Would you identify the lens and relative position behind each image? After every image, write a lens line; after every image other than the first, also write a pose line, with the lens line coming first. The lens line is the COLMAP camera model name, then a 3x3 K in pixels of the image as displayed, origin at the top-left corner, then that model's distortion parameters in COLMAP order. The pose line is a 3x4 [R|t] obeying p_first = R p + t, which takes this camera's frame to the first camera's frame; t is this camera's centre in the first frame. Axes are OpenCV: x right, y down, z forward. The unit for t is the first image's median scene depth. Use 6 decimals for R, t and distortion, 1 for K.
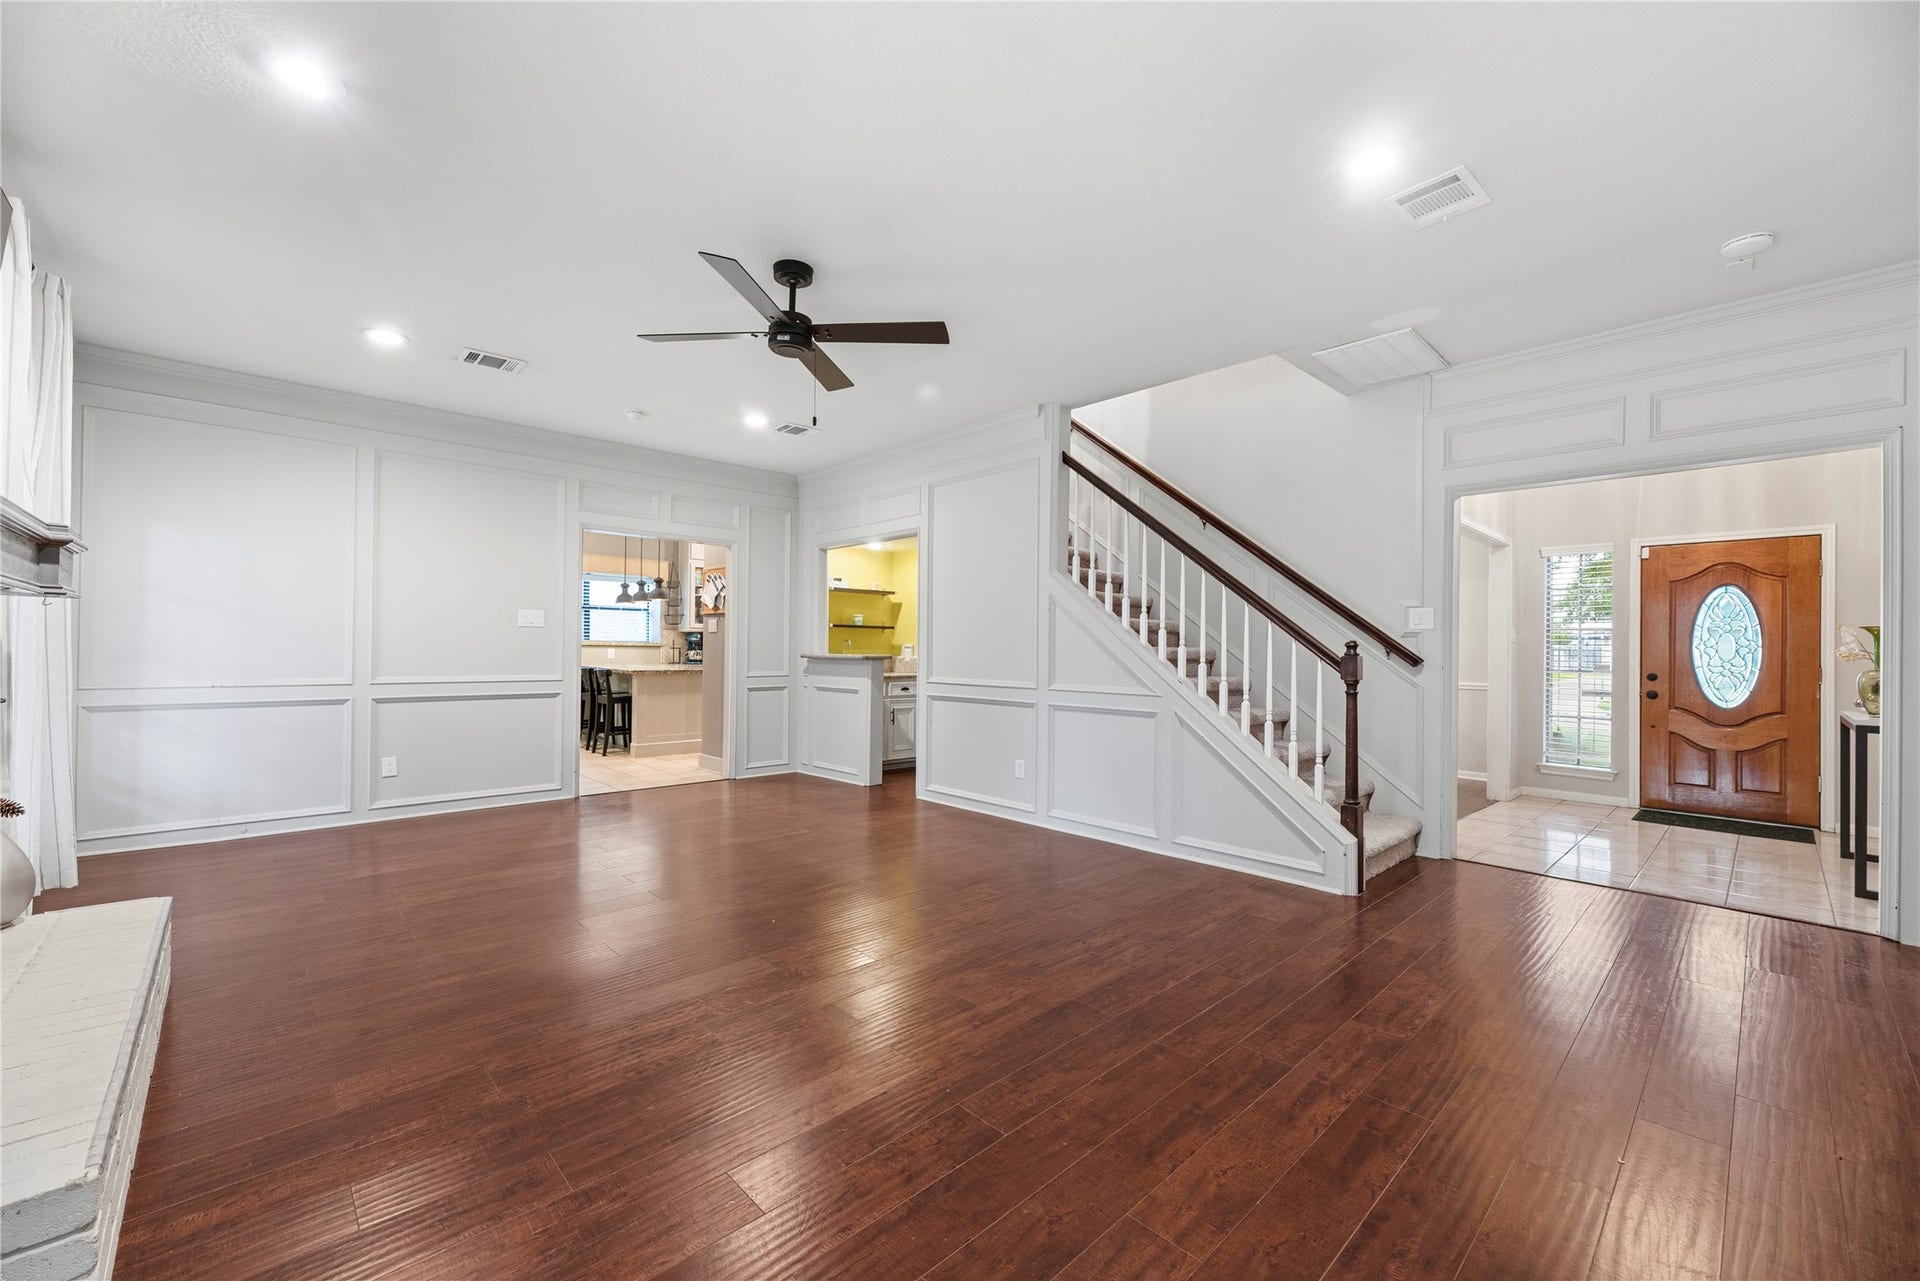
lens RADIAL K [[774.8, 0, 948.6], [0, 774.8, 637.9], [0, 0, 1]] dist [0.001531, -0.000214]
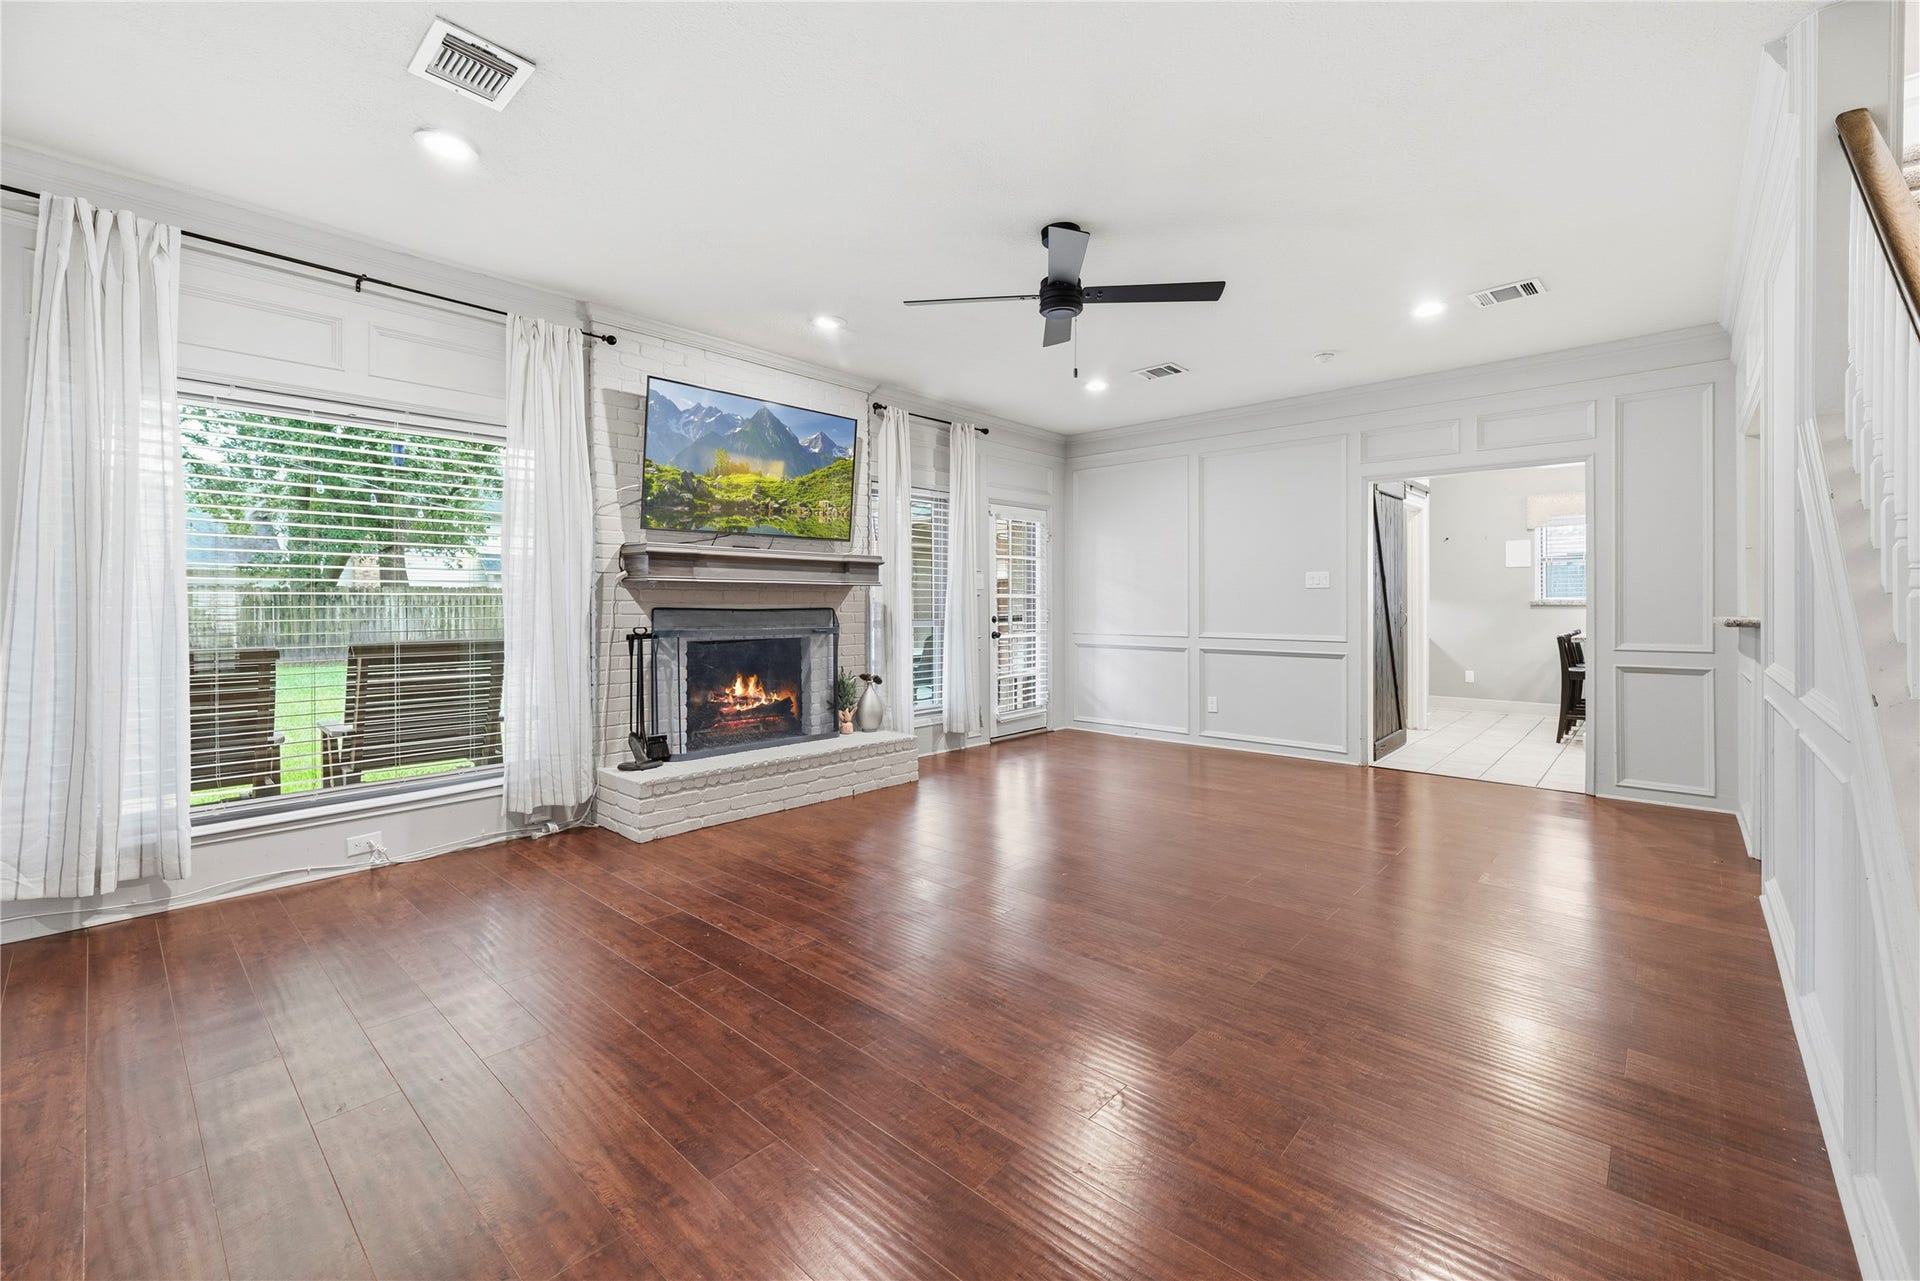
lens RADIAL K [[774.8, 0, 936.2], [0, 774.8, 595.2], [0, 0, 1]] dist [0.001531, -0.000214]
pose [[0.069988, -0.023513, -0.997271, 0.365572], [0.012940, 0.999659, -0.022661, 0.010295], [0.997464, -0.011319, 0.070268, 0.359006]]
